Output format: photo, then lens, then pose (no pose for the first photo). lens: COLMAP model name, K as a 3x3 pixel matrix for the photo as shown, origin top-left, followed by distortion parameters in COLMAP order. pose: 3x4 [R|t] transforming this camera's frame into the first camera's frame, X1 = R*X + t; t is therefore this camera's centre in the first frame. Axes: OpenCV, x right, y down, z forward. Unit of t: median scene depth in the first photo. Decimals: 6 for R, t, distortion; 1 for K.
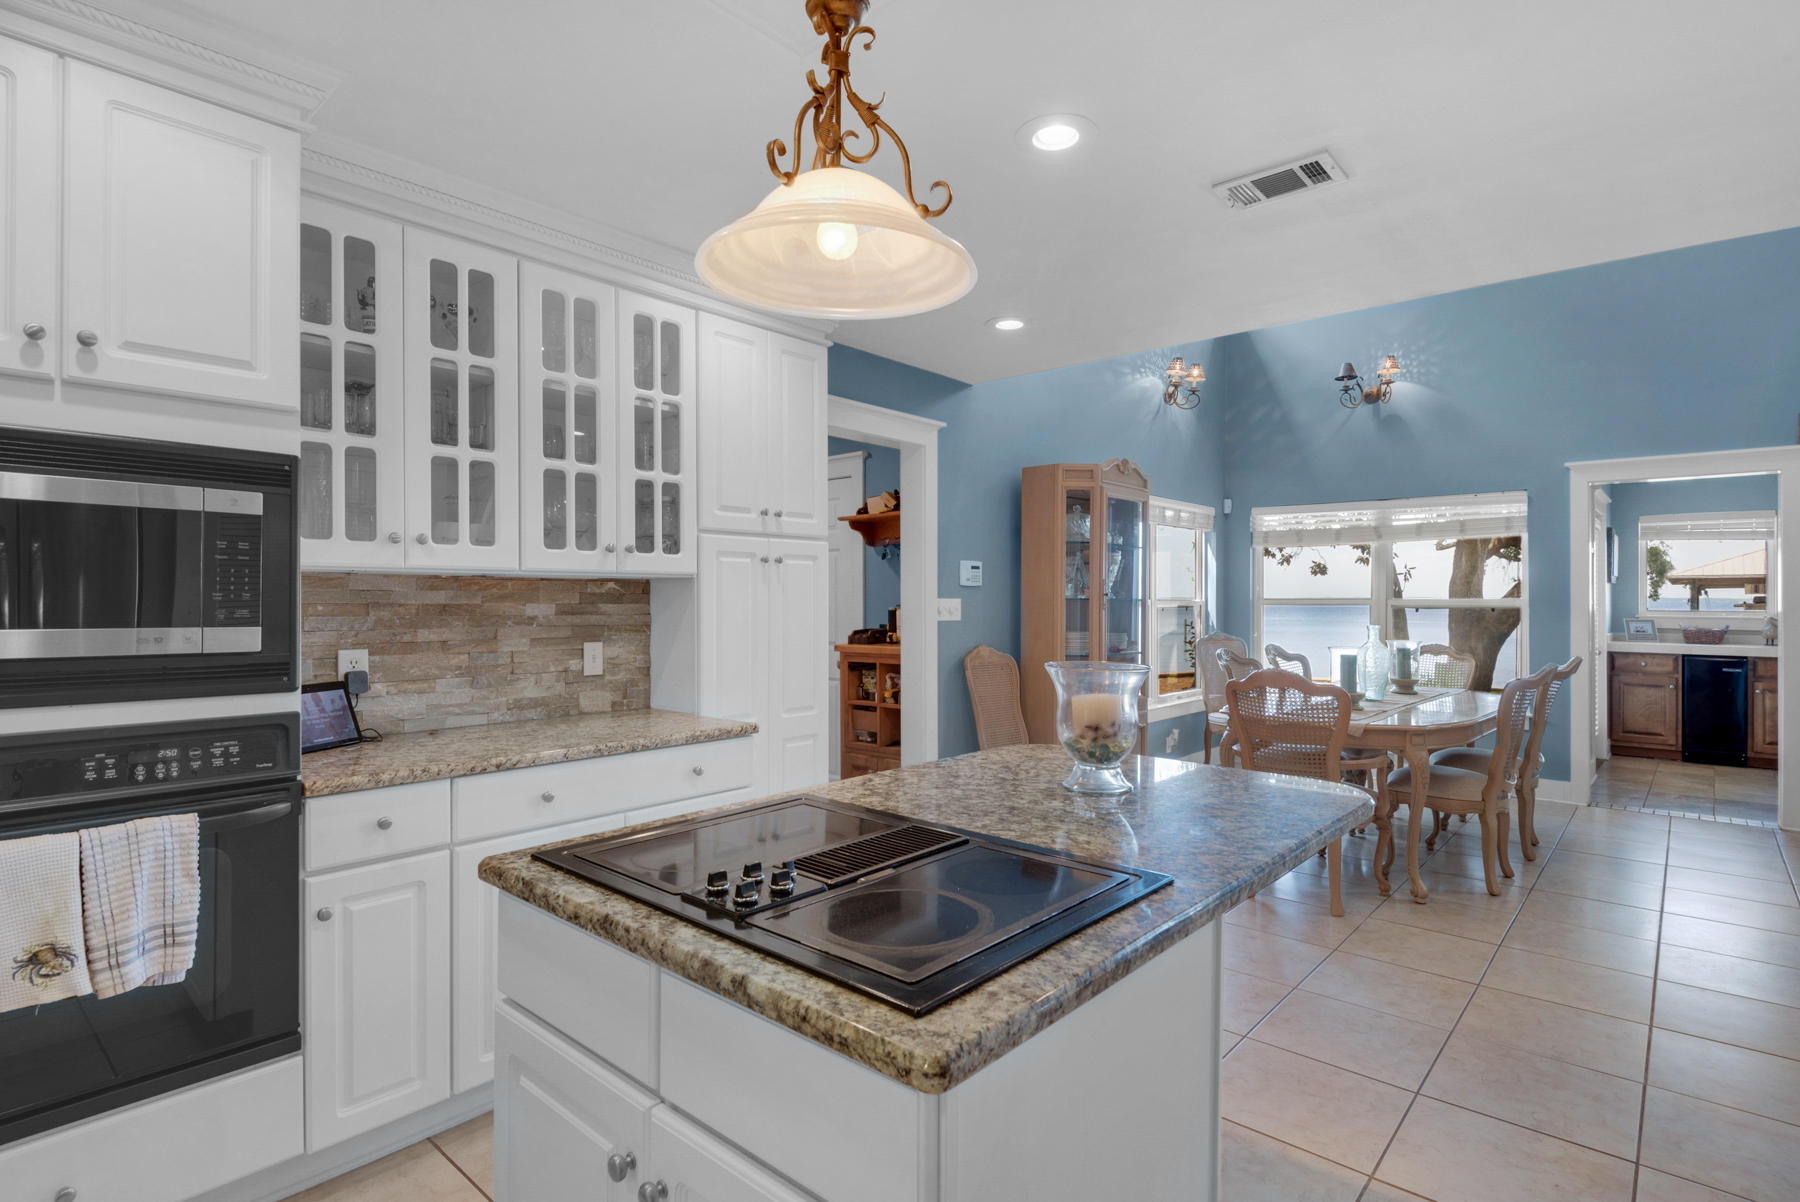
lens RADIAL K [[905.8, 0, 900.0], [0, 905.8, 601.0], [0, 0, 1]] dist [0.028908, -0.020107]
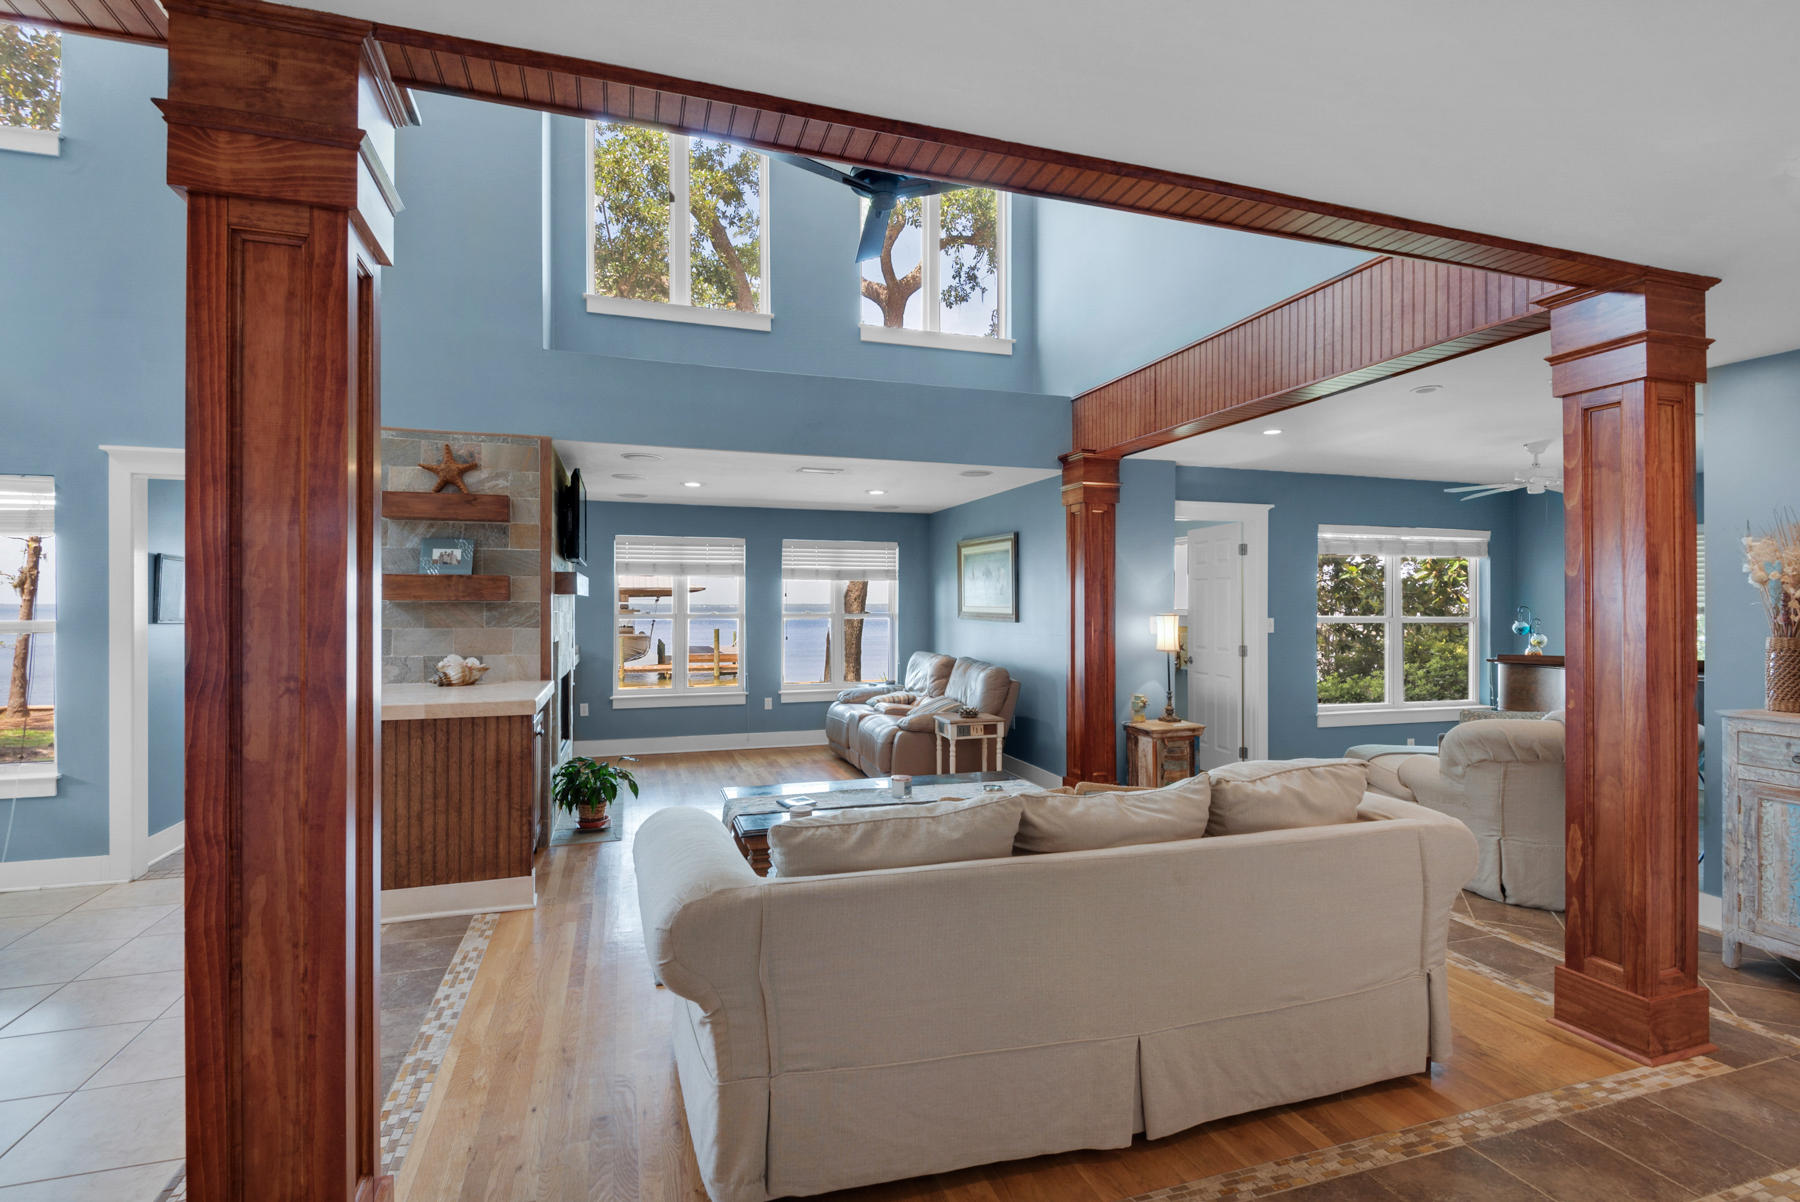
lens RADIAL K [[846.2, 0, 924.9], [0, 846.2, 606.8], [0, 0, 1]] dist [0.023793, -0.022053]
pose [[0.492962, -0.004717, 0.870038, 0.409608], [0.003700, 0.999988, 0.003325, -0.012668], [-0.870043, 0.001580, 0.492973, 0.035006]]
